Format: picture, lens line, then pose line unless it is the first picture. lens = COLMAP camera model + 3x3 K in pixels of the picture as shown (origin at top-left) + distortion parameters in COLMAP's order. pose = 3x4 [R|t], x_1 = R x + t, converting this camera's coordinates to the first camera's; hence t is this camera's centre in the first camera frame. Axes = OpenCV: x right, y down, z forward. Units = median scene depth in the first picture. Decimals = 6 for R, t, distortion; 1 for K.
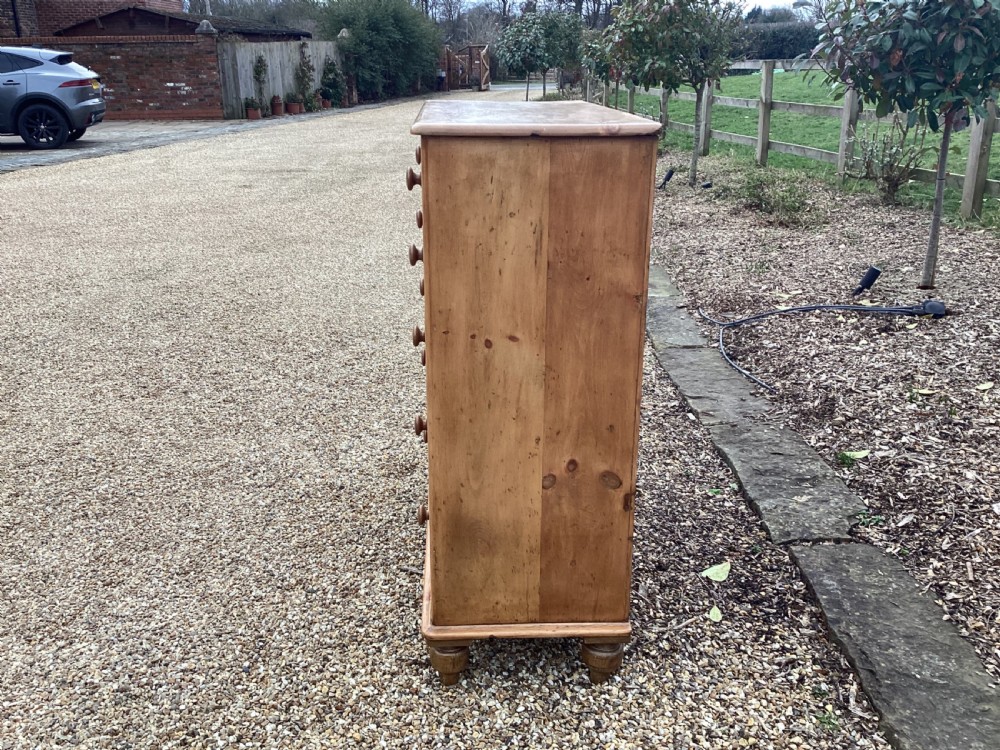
lens RADIAL K [[903.5, 0, 500.0], [0, 903.5, 375.0], [0, 0, 1]] dist [0.087840, -0.160125]
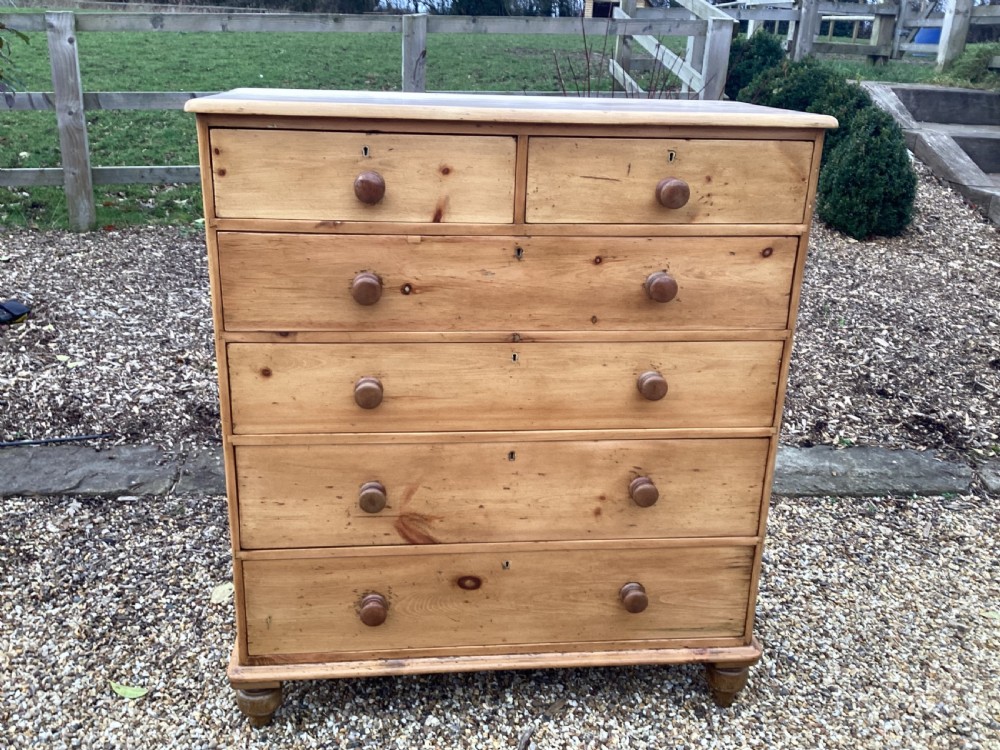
lens RADIAL K [[903.5, 0, 500.0], [0, 903.5, 375.0], [0, 0, 1]] dist [0.087840, -0.160125]
pose [[-0.051303, -0.340593, 0.938810, -0.691489], [0.296731, 0.892396, 0.339970, -0.303725], [-0.953582, 0.296015, 0.055282, 0.893638]]
